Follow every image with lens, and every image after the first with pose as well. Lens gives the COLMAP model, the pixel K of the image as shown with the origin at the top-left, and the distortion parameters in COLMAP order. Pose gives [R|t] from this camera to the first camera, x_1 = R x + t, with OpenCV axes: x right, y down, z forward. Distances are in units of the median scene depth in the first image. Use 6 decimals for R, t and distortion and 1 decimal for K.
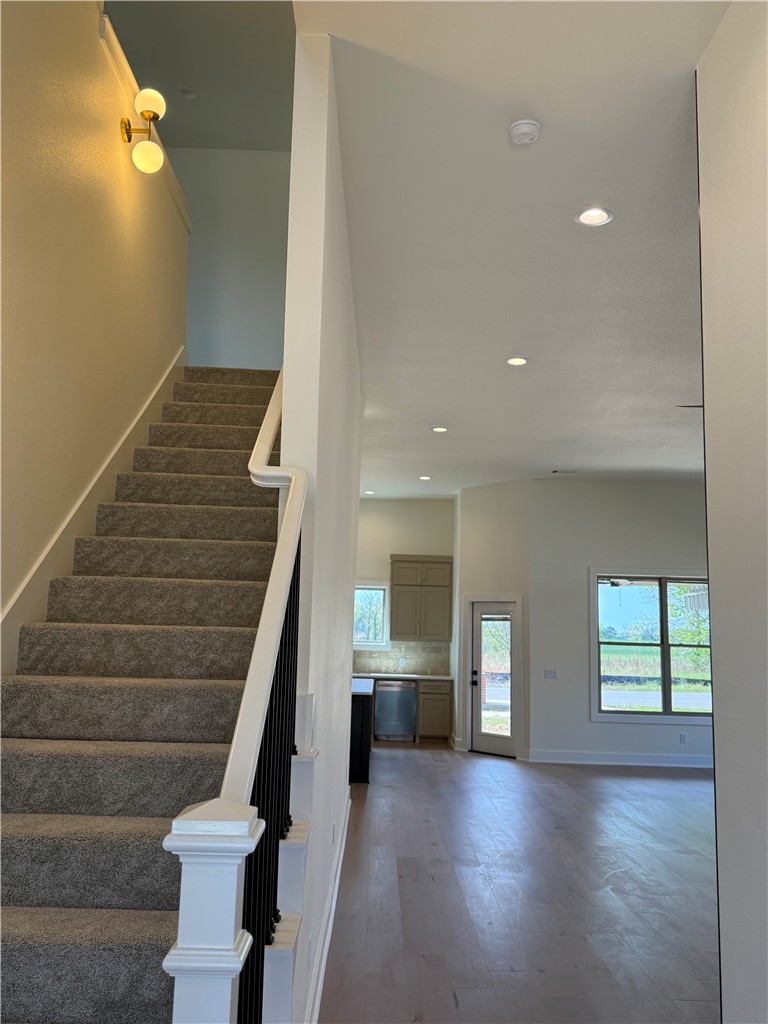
lens RADIAL K [[851.3, 0, 381.0], [0, 851.3, 509.7], [0, 0, 1]] dist [0.109185, 0.000212]
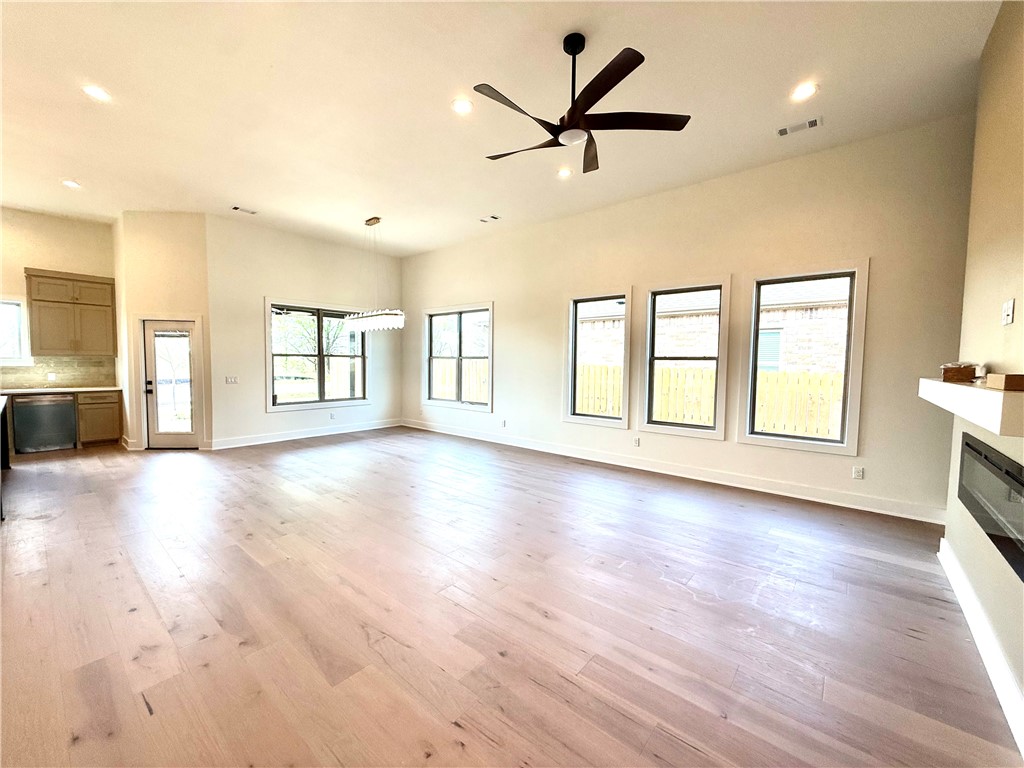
lens RADIAL K [[409.9, 0, 512.3], [0, 409.9, 385.2], [0, 0, 1]] dist [-0.000719, 0.000578]
pose [[0.647087, -0.061649, 0.759919, 0.008187], [-0.104051, 0.980259, 0.168125, 0.051517], [-0.755282, -0.187862, 0.627899, 0.289315]]
